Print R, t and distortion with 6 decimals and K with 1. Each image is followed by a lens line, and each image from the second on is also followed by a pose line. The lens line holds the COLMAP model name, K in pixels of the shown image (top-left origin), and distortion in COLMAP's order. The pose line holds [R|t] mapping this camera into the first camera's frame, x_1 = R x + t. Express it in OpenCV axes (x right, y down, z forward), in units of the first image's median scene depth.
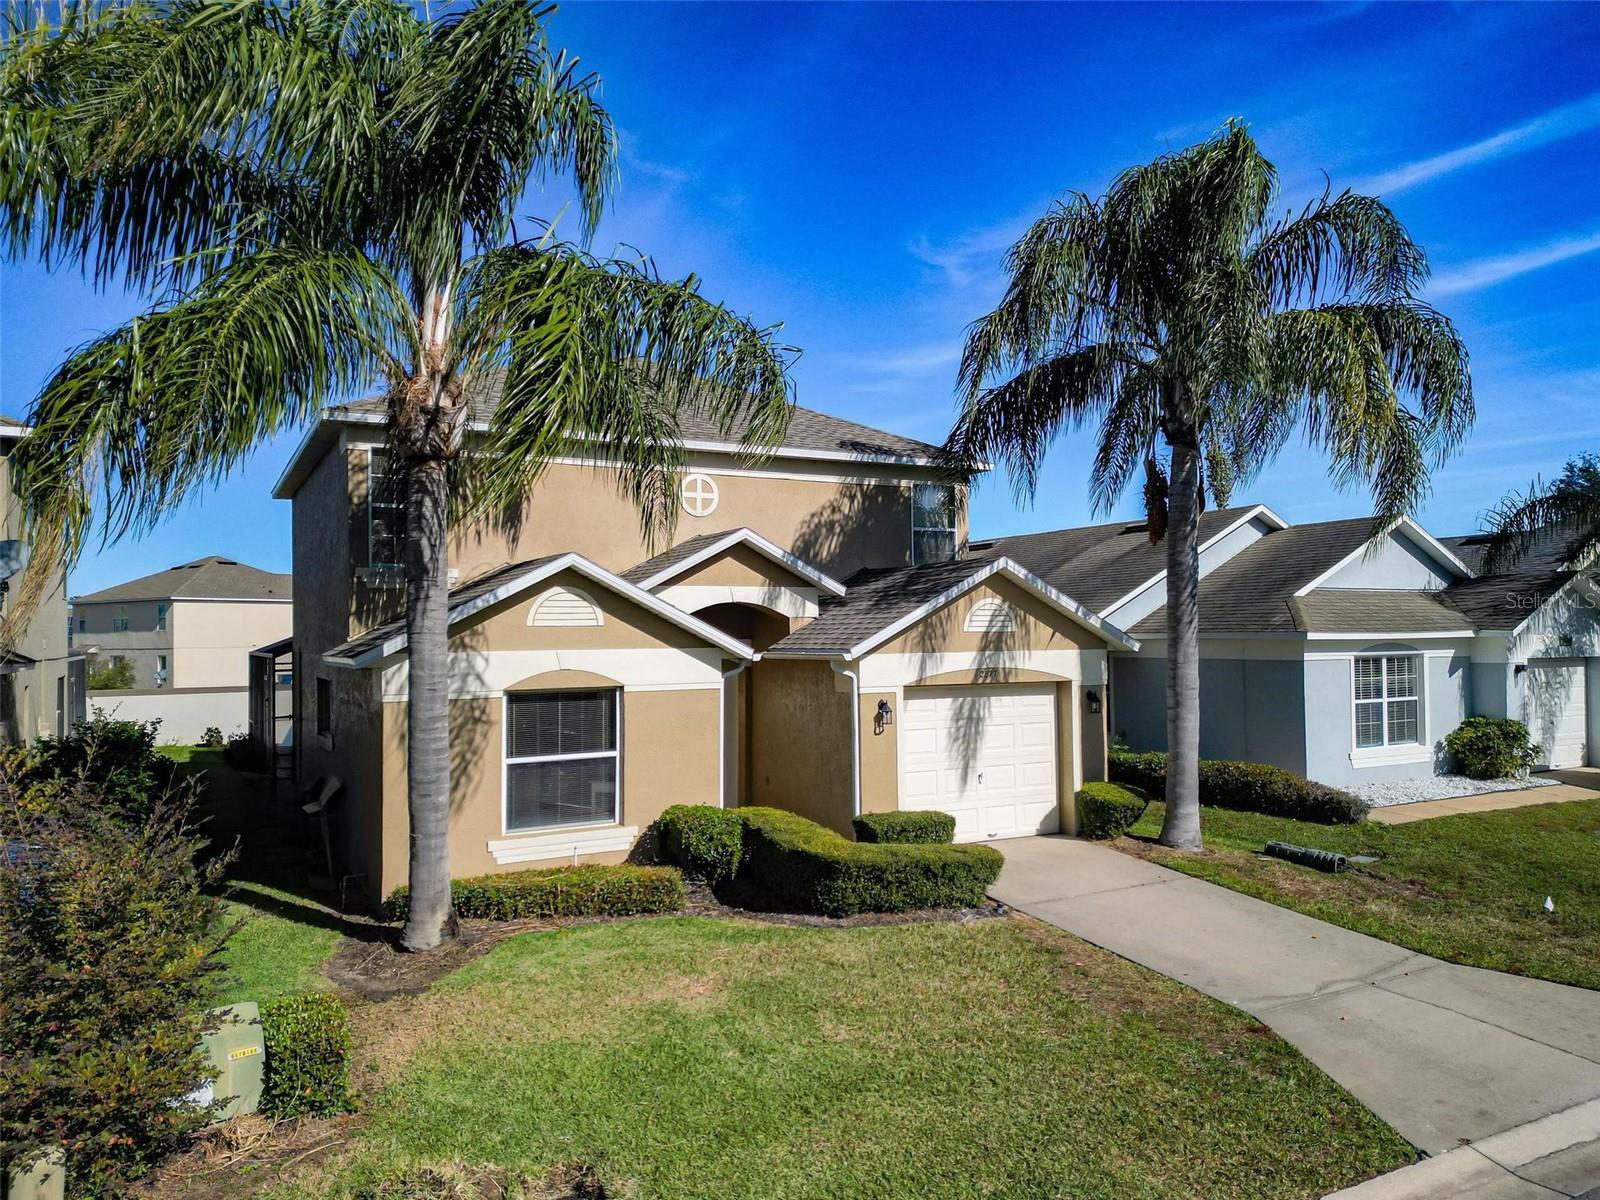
lens RADIAL K [[1107.1, 0, 800.0], [0, 1107.1, 600.0], [0, 0, 1]] dist [0.086951, -0.001709]
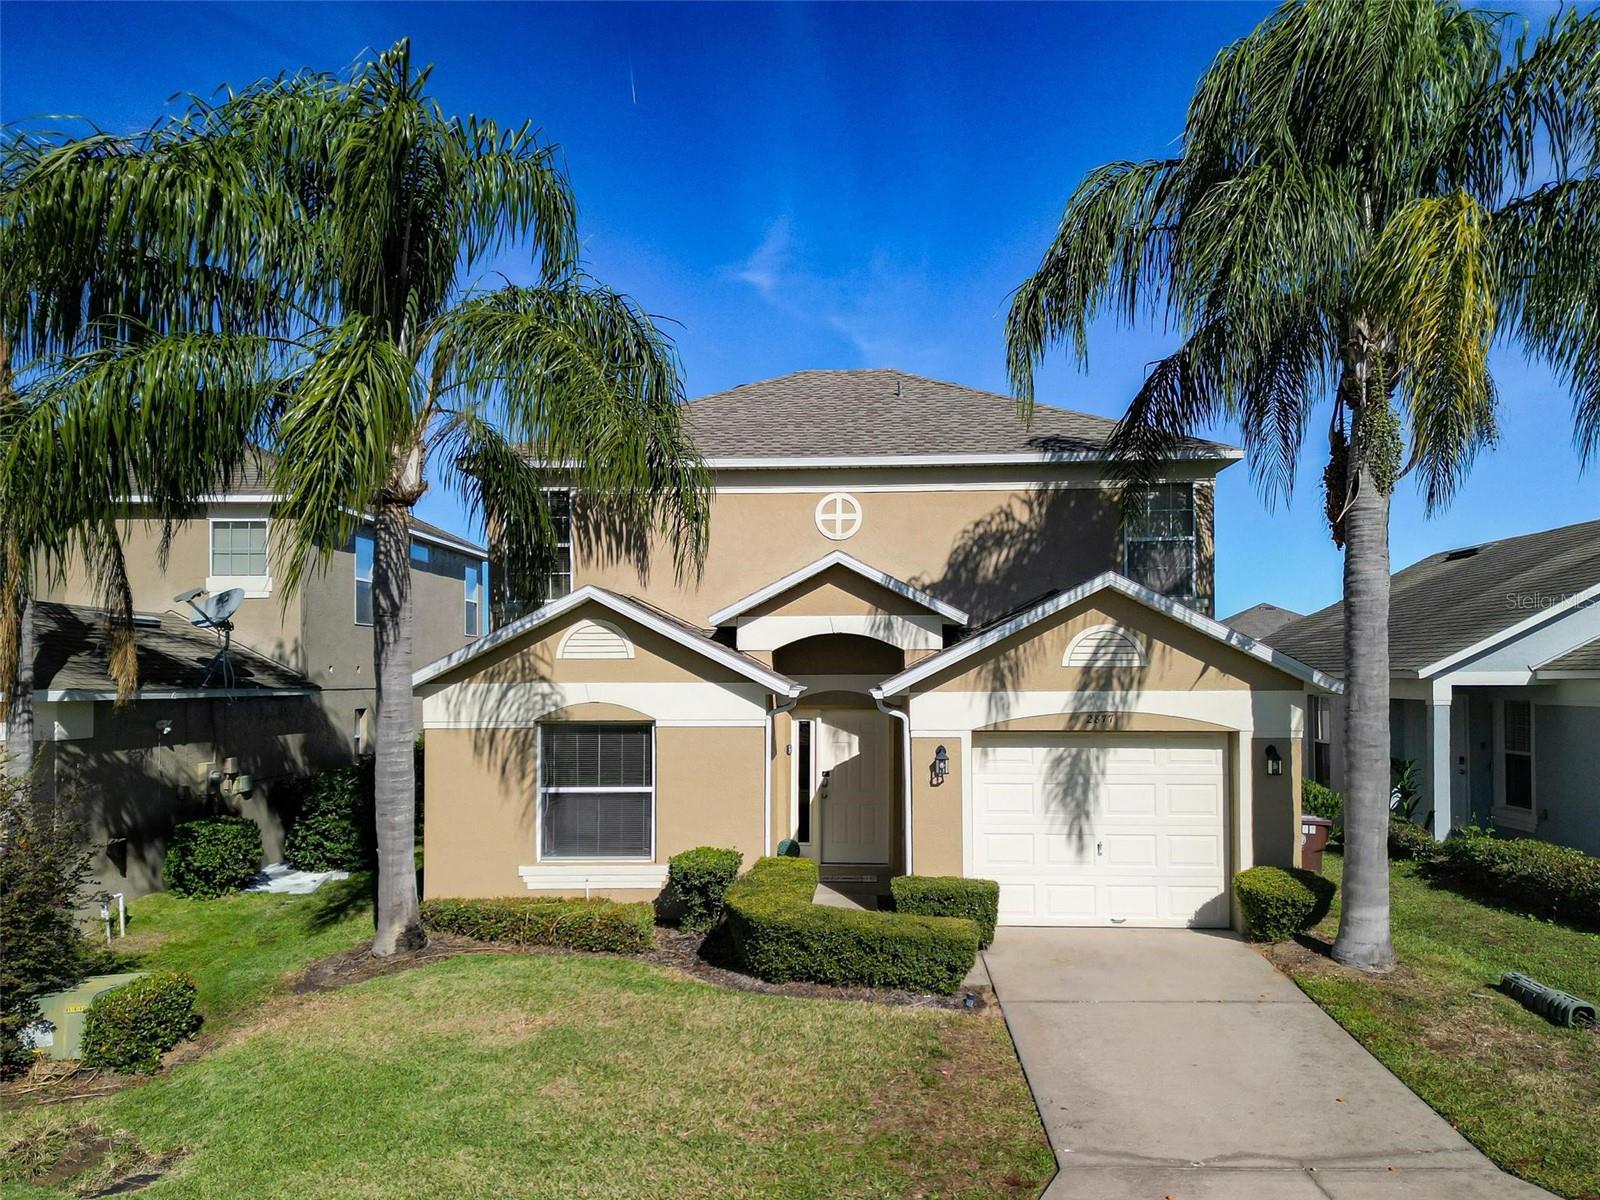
lens RADIAL K [[1198.6, 0, 799.4], [0, 1198.6, 683.6], [0, 0, 1]] dist [0.092104, -0.004651]
pose [[0.863132, 0.009205, -0.504894, 0.465686], [0.009743, 0.999344, 0.034876, 0.009657], [0.504884, -0.035022, 0.862477, 0.158709]]
